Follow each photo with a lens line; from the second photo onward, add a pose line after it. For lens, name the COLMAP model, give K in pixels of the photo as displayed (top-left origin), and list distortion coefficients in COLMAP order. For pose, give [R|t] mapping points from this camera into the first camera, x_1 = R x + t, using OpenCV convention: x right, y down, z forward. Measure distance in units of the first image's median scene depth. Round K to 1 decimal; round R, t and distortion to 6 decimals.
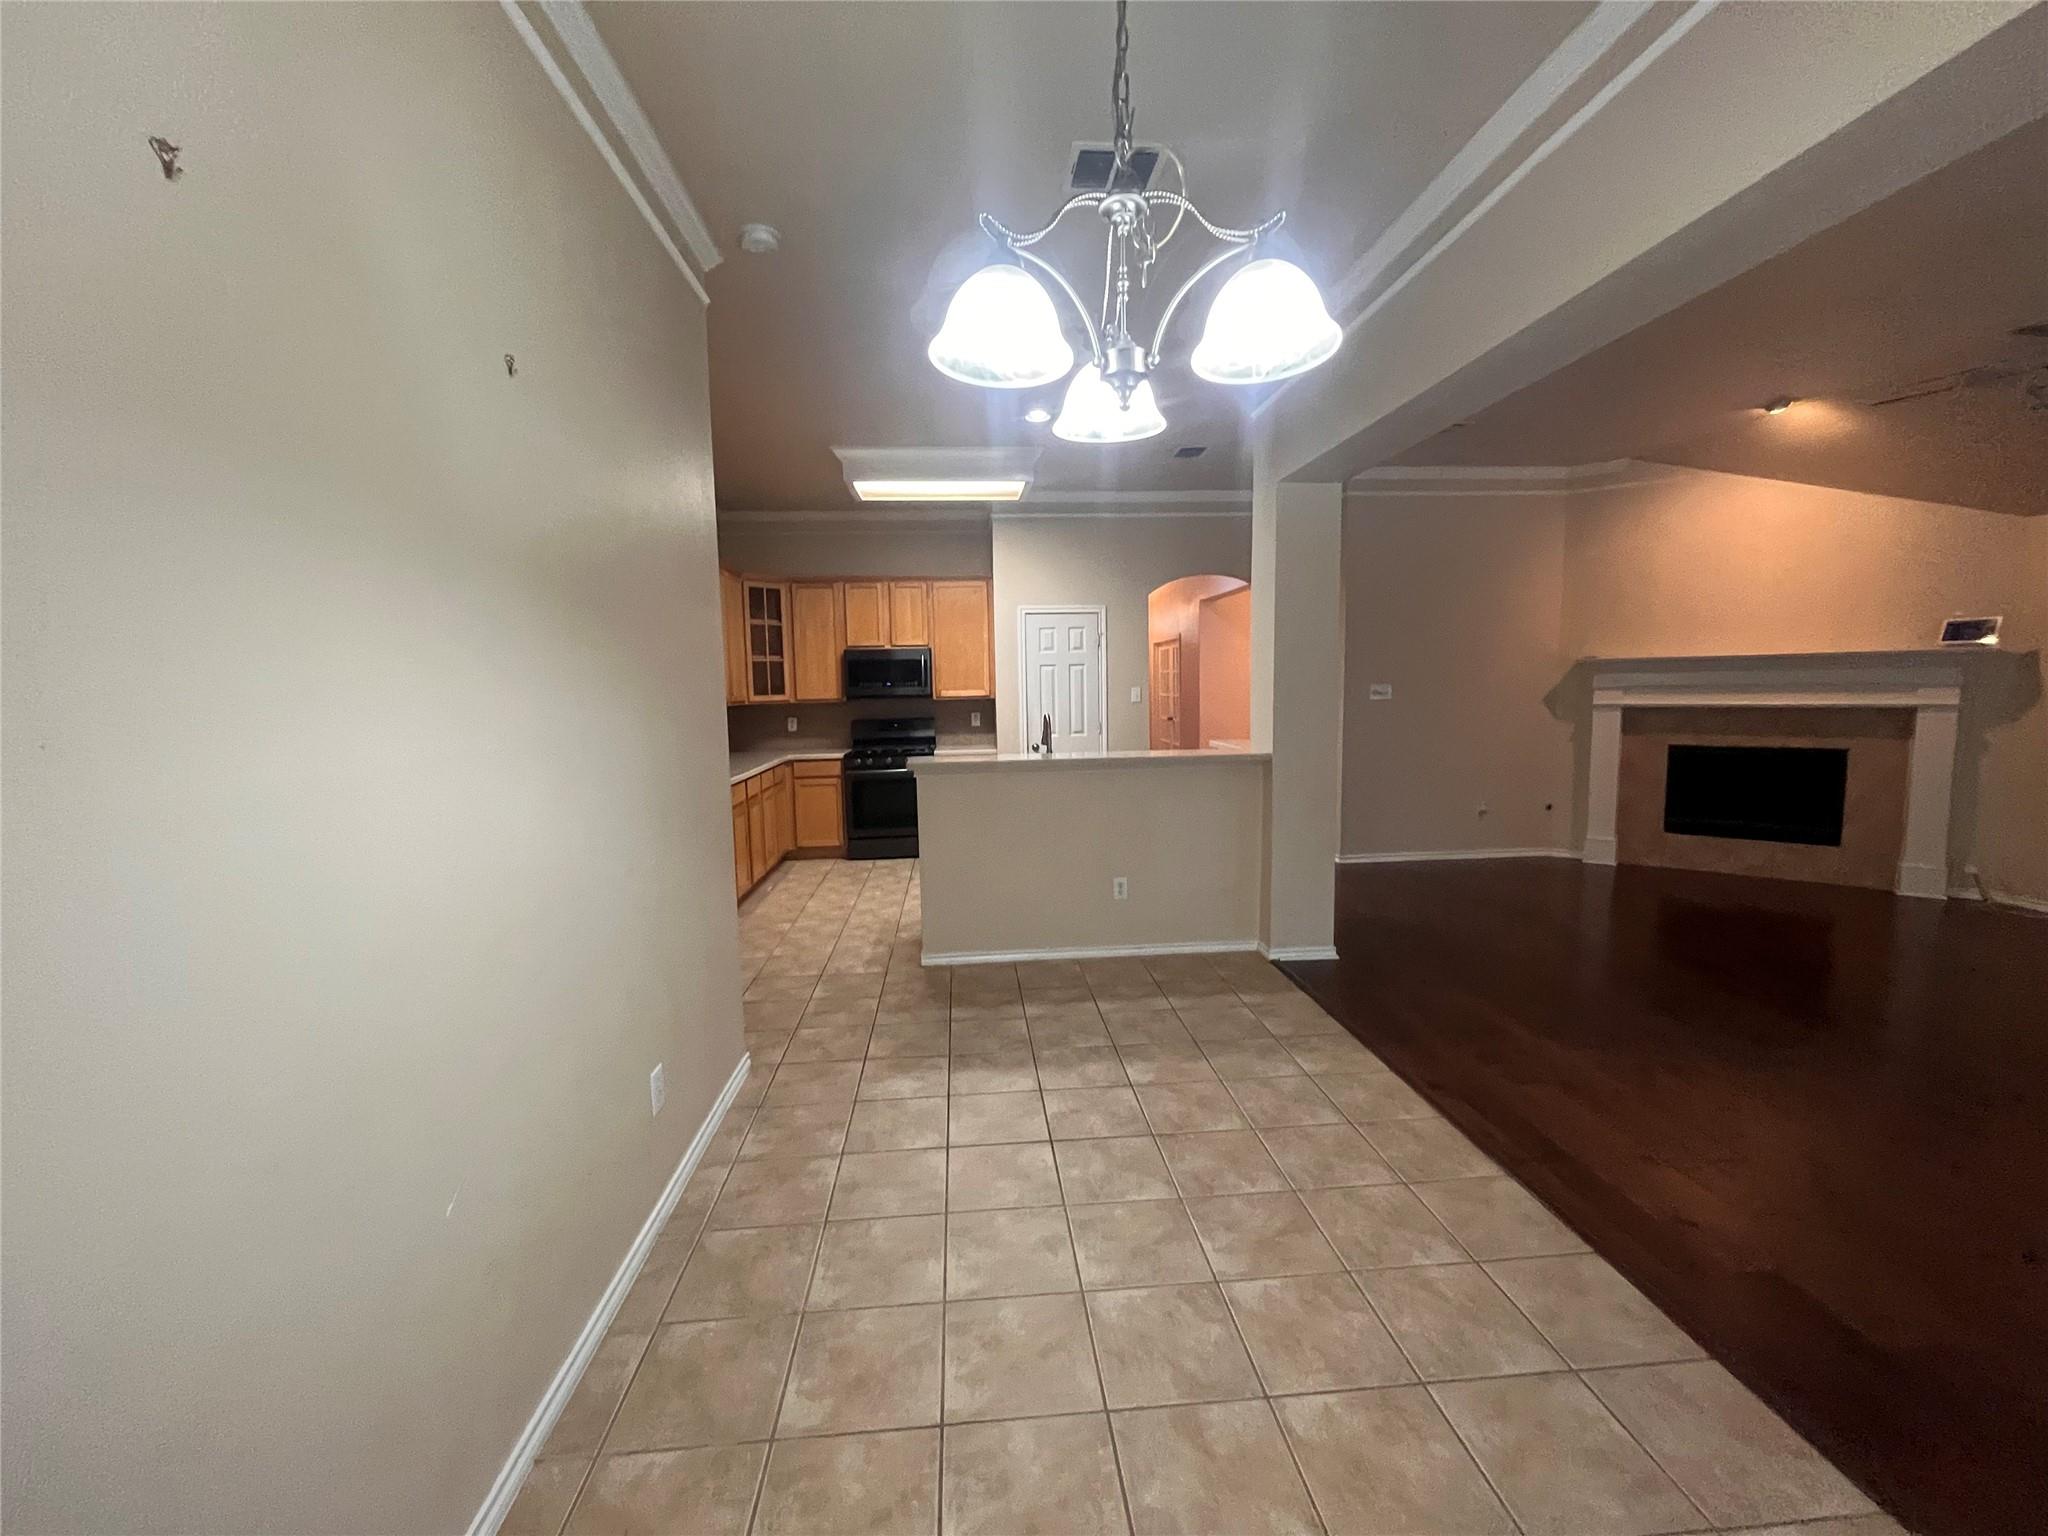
lens RADIAL K [[828.8, 0, 1018.0], [0, 828.8, 764.0], [0, 0, 1]] dist [0.000321, -0.001152]
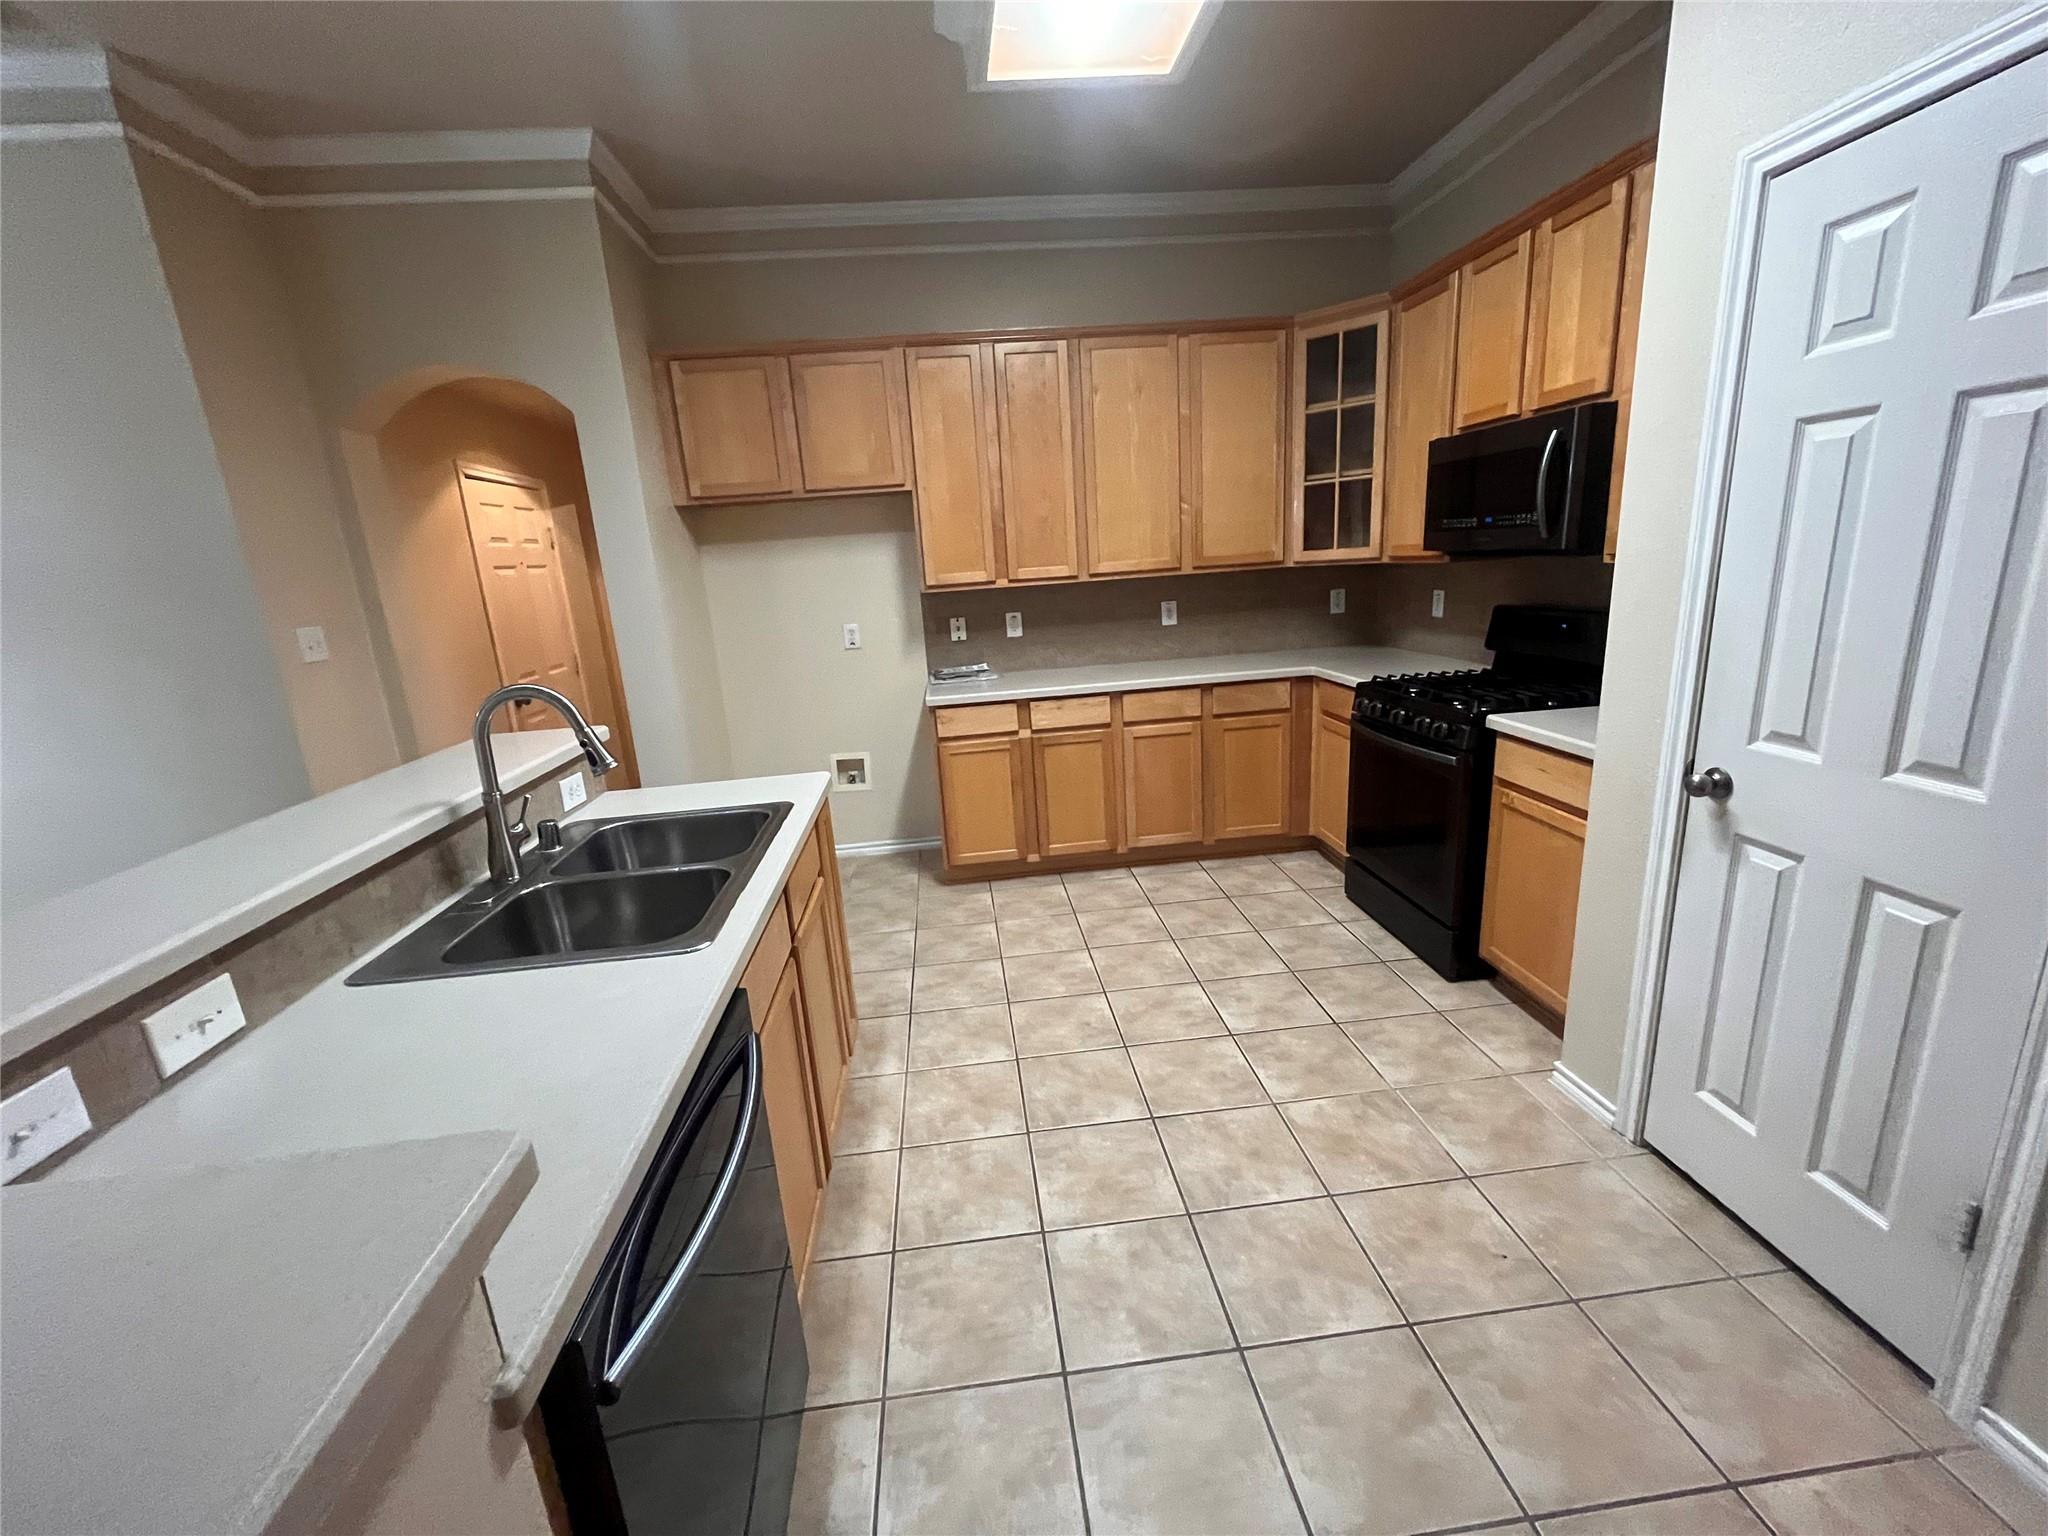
lens RADIAL K [[828.8, 0, 1029.5], [0, 828.8, 765.4], [0, 0, 1]] dist [0.000321, -0.001152]
pose [[0.025223, 0.263732, -0.964266, 0.285008], [-0.033003, 0.964267, 0.262869, -0.094693], [0.999137, 0.025193, 0.033026, 0.909056]]
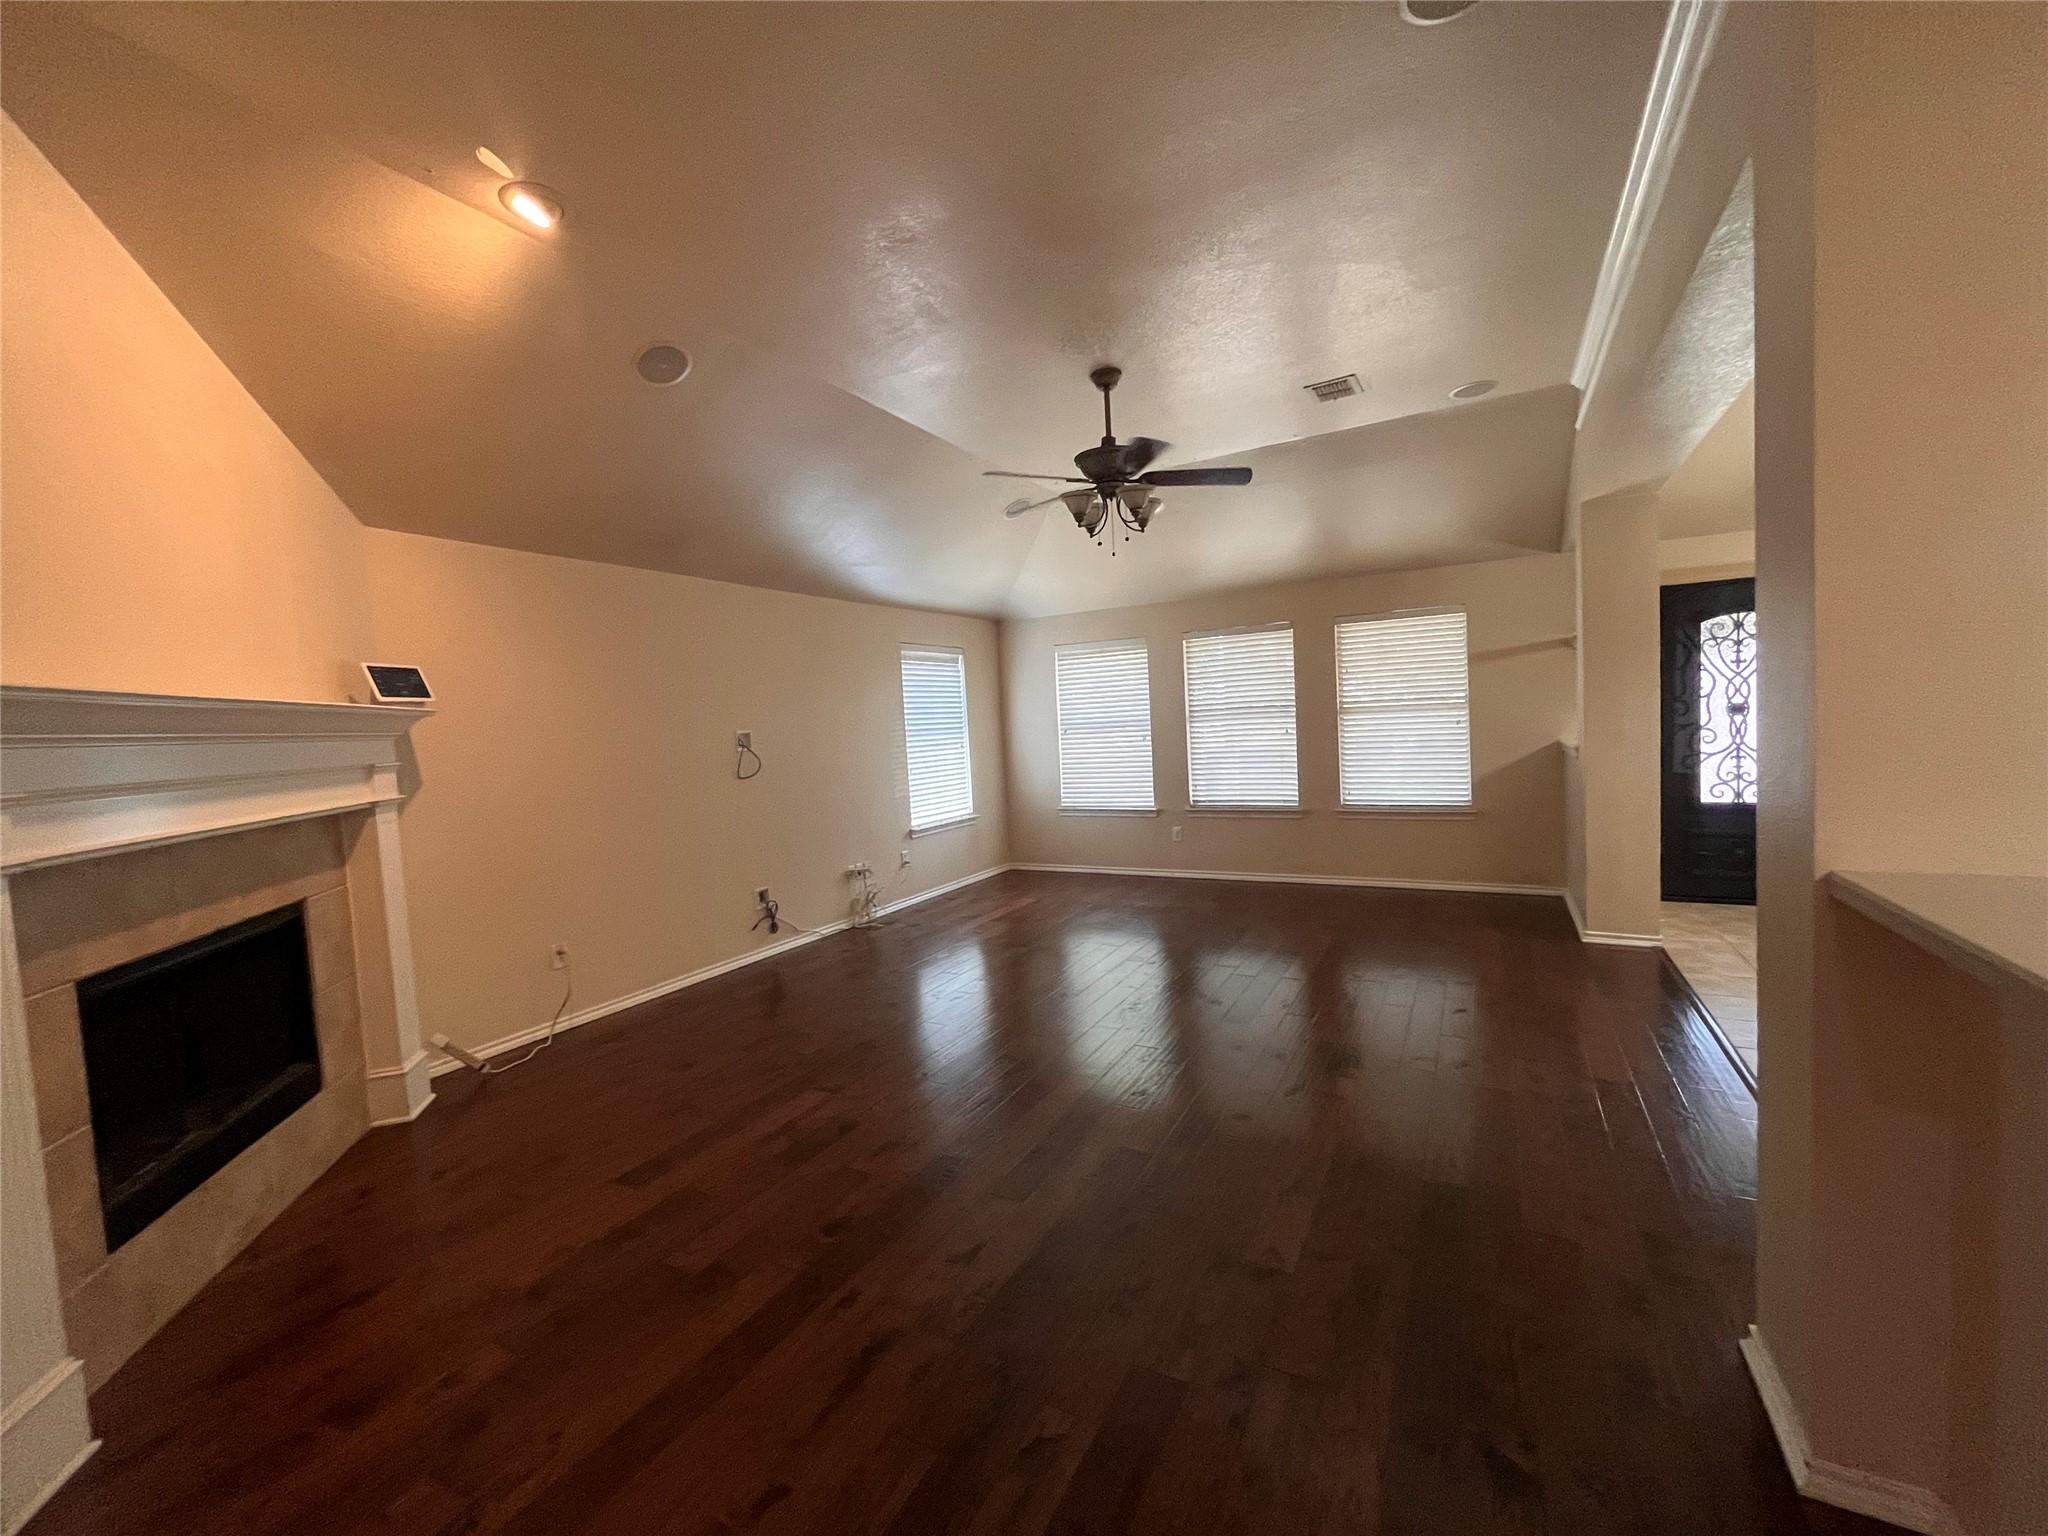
lens RADIAL K [[828.8, 0, 1020.2], [0, 828.8, 757.5], [0, 0, 1]] dist [0.000321, -0.001152]
pose [[-0.830857, 0.037961, 0.555189, 0.315774], [0.123039, 0.985511, 0.116746, -0.097892], [-0.542713, 0.165309, -0.823490, 1.049085]]
